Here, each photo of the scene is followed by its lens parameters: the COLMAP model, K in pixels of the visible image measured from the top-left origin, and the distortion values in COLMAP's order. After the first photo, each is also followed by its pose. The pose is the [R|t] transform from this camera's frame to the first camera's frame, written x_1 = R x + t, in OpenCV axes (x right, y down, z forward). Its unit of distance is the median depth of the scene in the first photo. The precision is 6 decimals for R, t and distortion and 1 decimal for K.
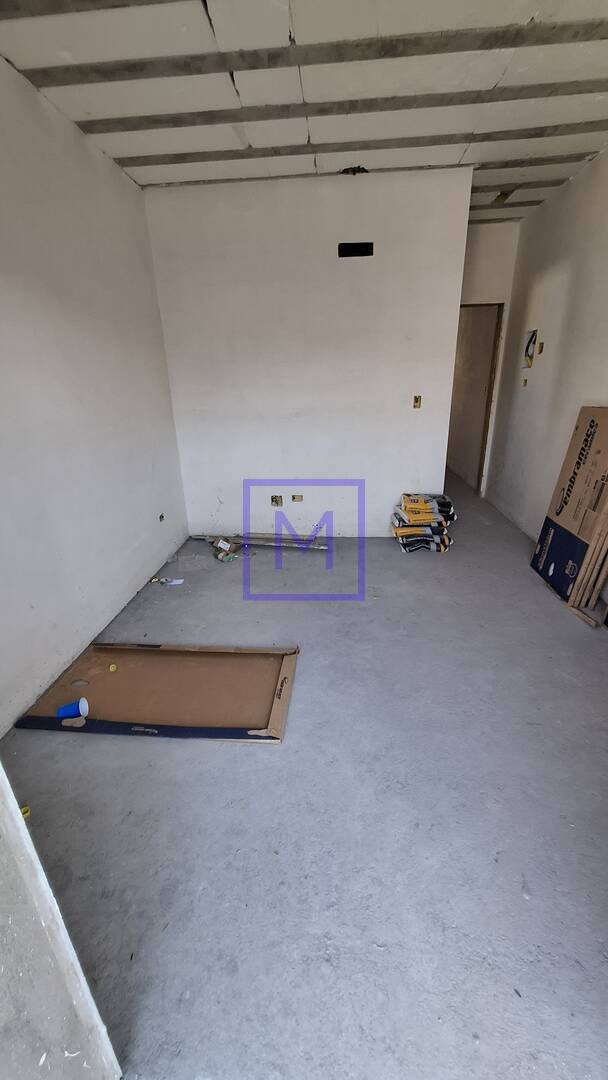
lens RADIAL K [[429.7, 0, 302.3], [0, 429.7, 544.9], [0, 0, 1]] dist [-0.005187, 0.002175]
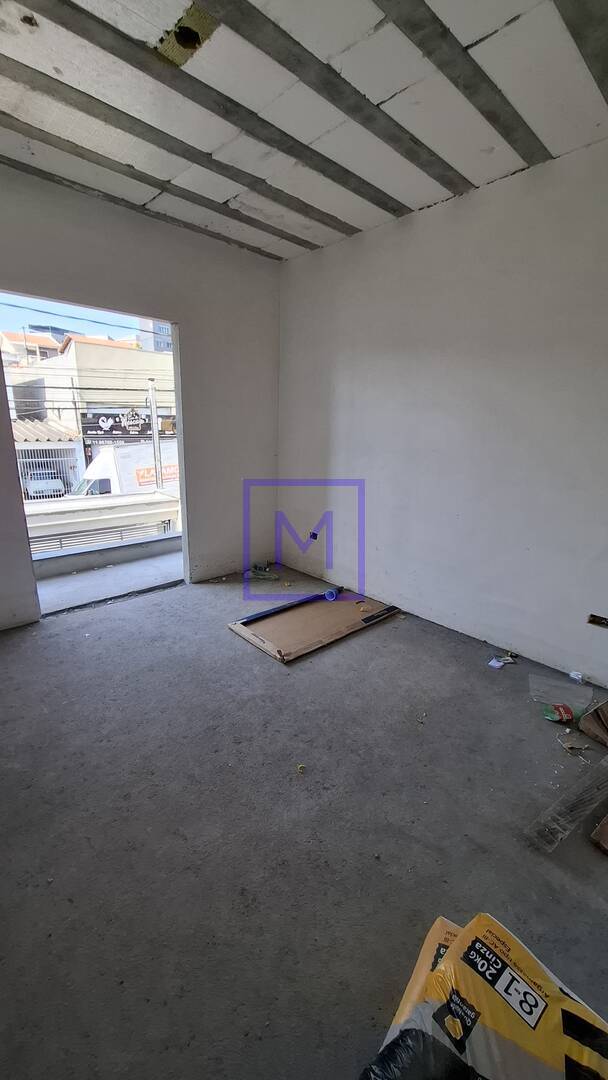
lens RADIAL K [[429.7, 0, 302.3], [0, 429.7, 544.9], [0, 0, 1]] dist [-0.005187, 0.002175]
pose [[-0.677489, 0.205182, -0.706335, 0.550574], [-0.271709, 0.822566, 0.499559, -0.458651], [0.683508, 0.530363, -0.501529, 1.165754]]
